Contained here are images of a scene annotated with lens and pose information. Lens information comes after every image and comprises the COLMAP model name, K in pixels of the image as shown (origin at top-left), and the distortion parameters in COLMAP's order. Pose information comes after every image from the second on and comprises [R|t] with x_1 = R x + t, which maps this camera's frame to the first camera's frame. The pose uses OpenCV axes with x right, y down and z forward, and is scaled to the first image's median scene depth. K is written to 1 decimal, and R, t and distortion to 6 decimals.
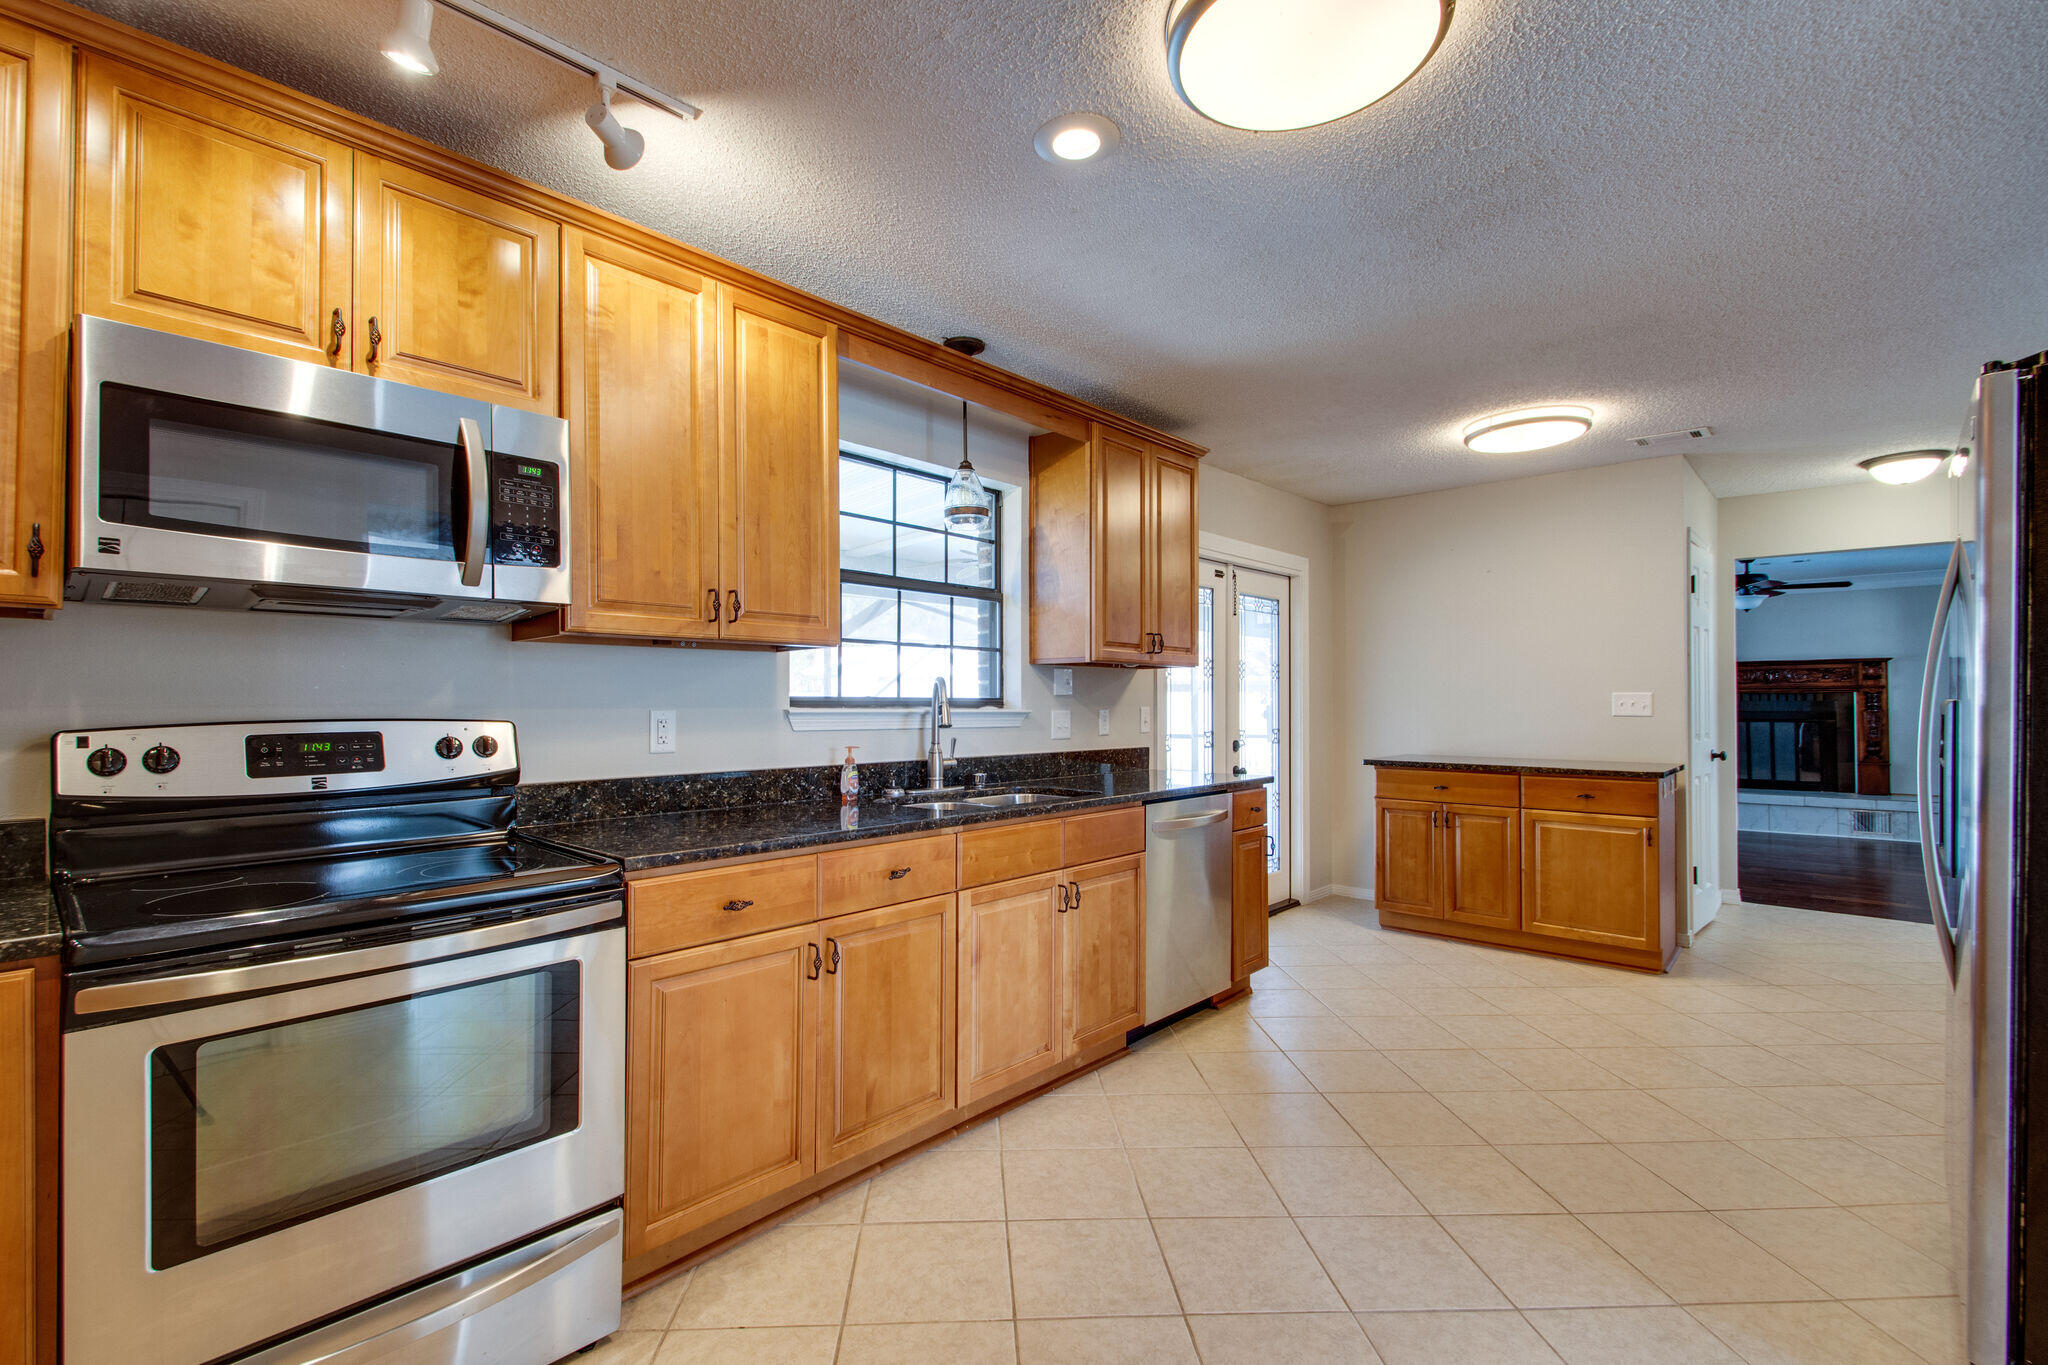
lens RADIAL K [[895.9, 0, 1016.2], [0, 895.9, 688.8], [0, 0, 1]] dist [0.008018, -0.002202]
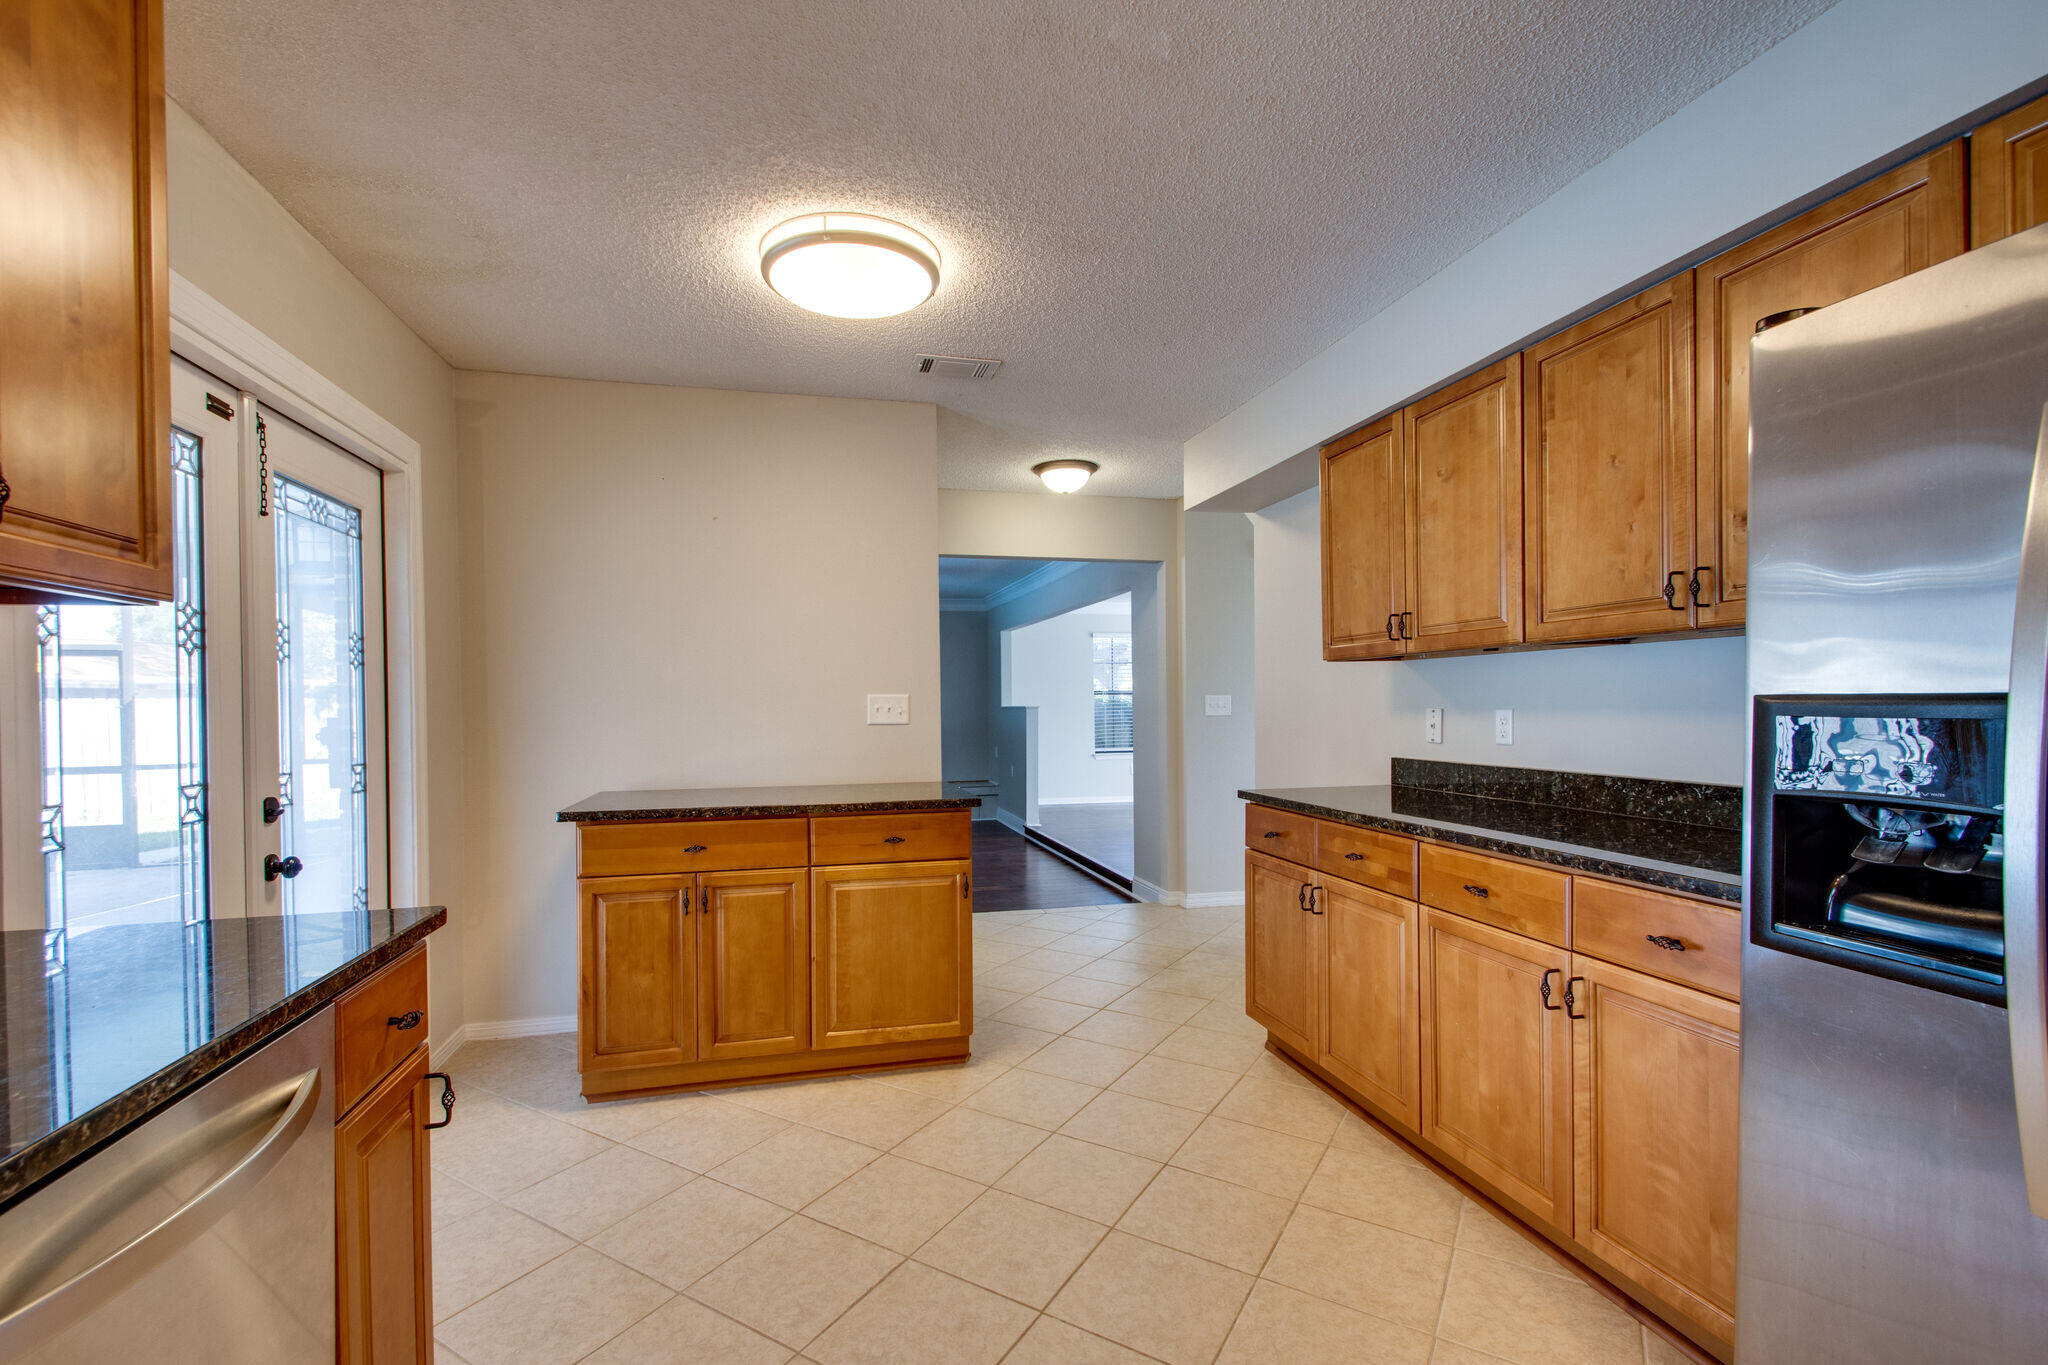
lens RADIAL K [[895.9, 0, 988.6], [0, 895.9, 715.1], [0, 0, 1]] dist [0.008018, -0.002202]
pose [[0.570158, -0.015506, 0.821388, 0.140801], [-0.008662, 0.999653, 0.024883, 0.004454], [-0.821489, -0.021302, 0.569826, 0.778457]]
